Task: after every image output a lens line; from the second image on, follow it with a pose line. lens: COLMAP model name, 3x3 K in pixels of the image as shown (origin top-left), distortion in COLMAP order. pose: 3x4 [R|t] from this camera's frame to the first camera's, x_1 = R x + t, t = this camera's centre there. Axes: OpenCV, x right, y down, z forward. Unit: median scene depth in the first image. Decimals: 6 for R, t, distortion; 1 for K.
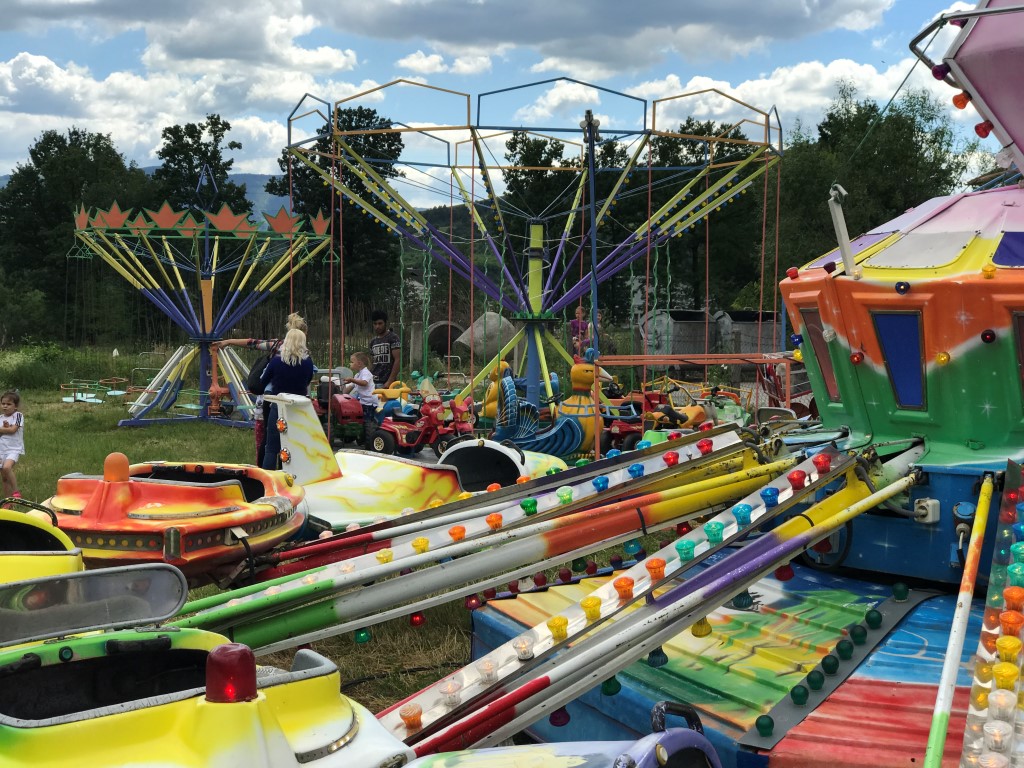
lens RADIAL K [[1669.6, 0, 512.0], [0, 1669.6, 384.0], [0, 0, 1]] dist [-0.057956, 0.023194]
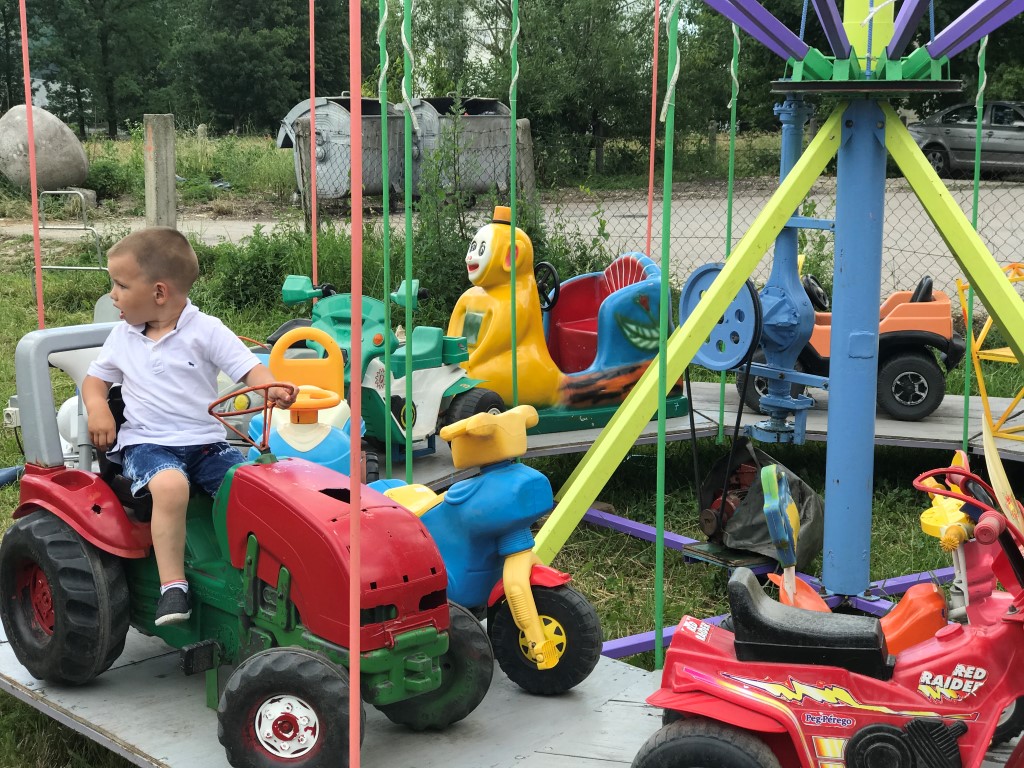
lens RADIAL K [[1669.6, 0, 512.0], [0, 1669.6, 384.0], [0, 0, 1]] dist [-0.057956, 0.023194]
pose [[0.931220, -0.069139, 0.357840, -0.138537], [0.026701, 0.992145, 0.122211, -0.025066], [-0.363479, -0.104251, 0.925751, 0.766995]]
